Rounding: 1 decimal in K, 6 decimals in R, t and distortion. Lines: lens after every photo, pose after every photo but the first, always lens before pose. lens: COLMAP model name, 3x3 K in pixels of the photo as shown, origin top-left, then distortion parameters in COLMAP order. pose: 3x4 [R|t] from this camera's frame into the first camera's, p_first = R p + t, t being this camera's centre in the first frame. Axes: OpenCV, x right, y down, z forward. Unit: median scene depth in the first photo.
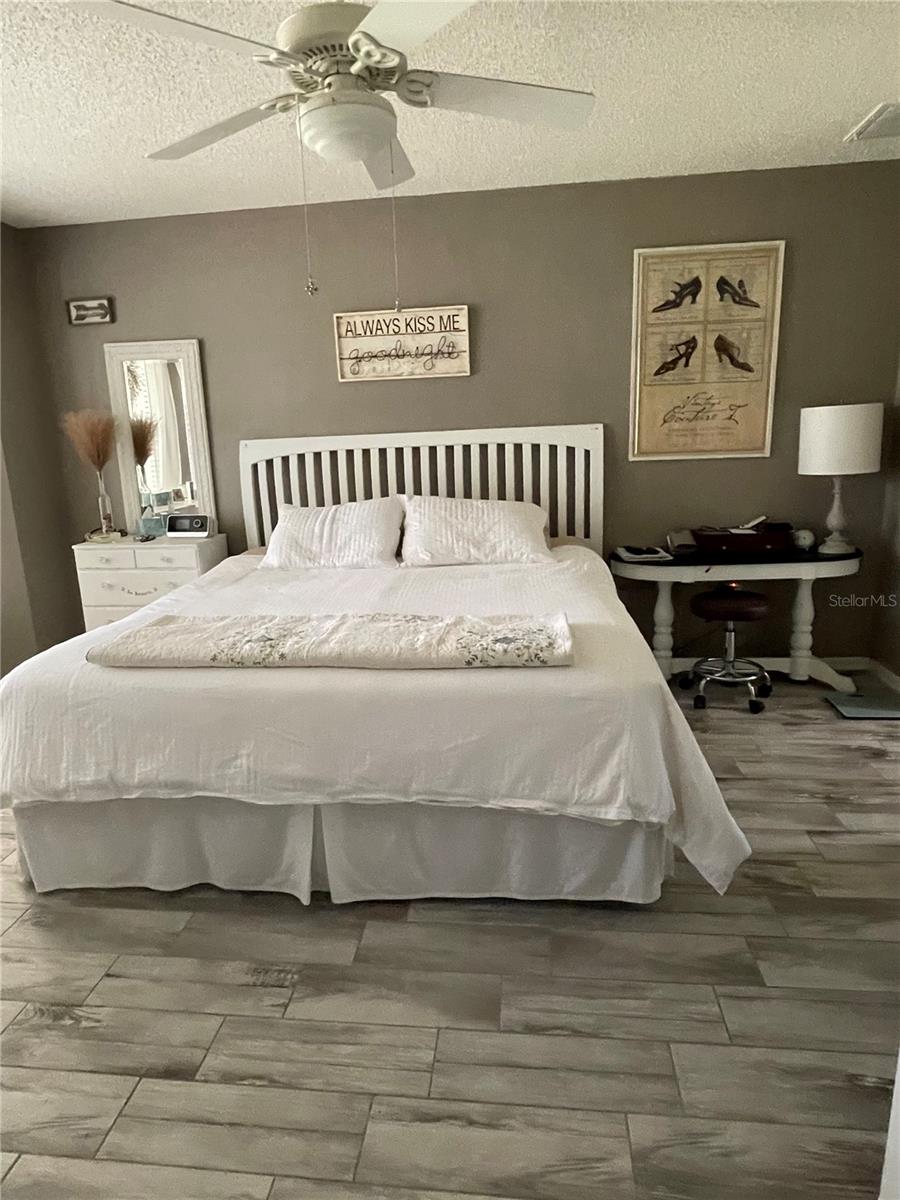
lens RADIAL K [[711.9, 0, 450.4], [0, 711.9, 600.3], [0, 0, 1]] dist [-0.007953, -0.002477]
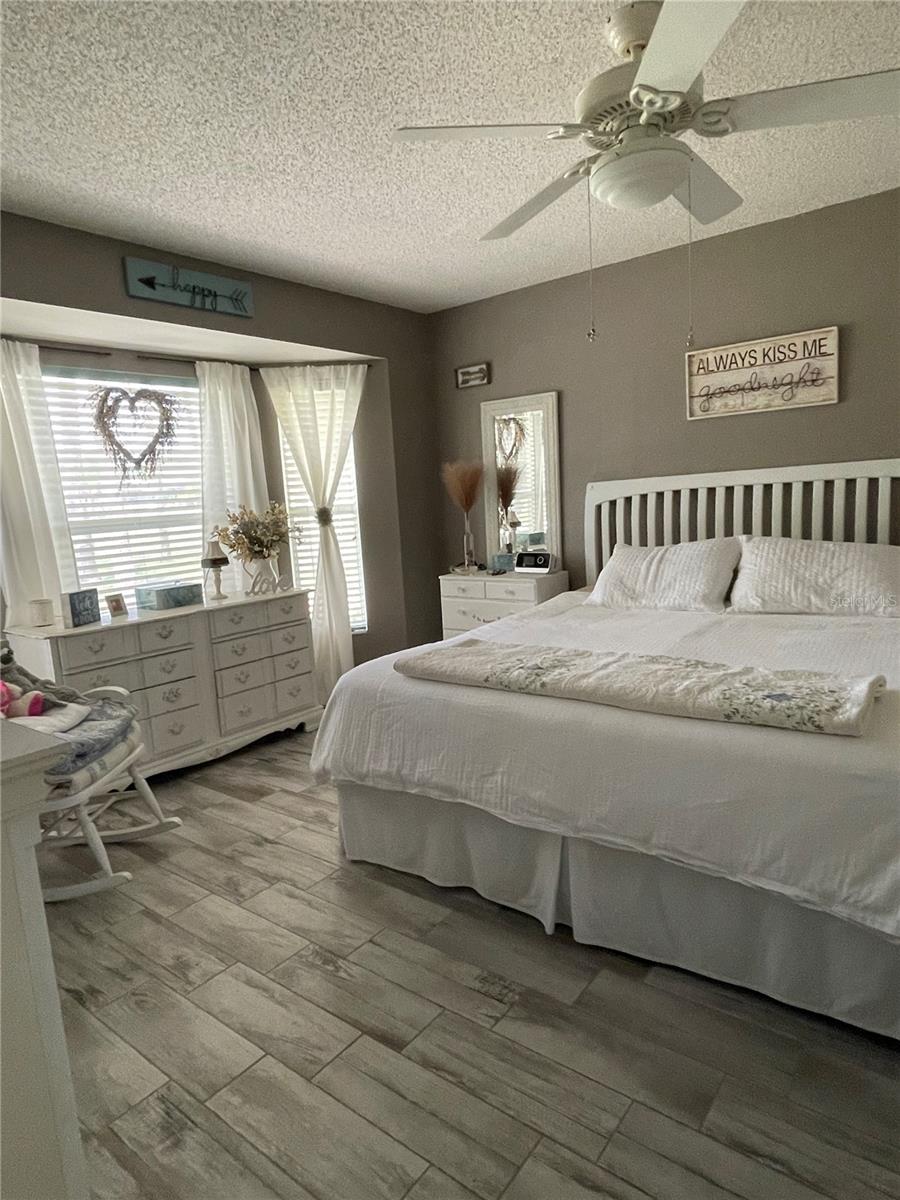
lens RADIAL K [[711.9, 0, 447.5], [0, 711.9, 600.1], [0, 0, 1]] dist [-0.007953, -0.002477]
pose [[0.853300, 0.057488, -0.518242, 0.172188], [-0.087890, 0.995540, -0.034278, 0.002756], [0.513960, 0.074798, 0.854547, 0.025992]]
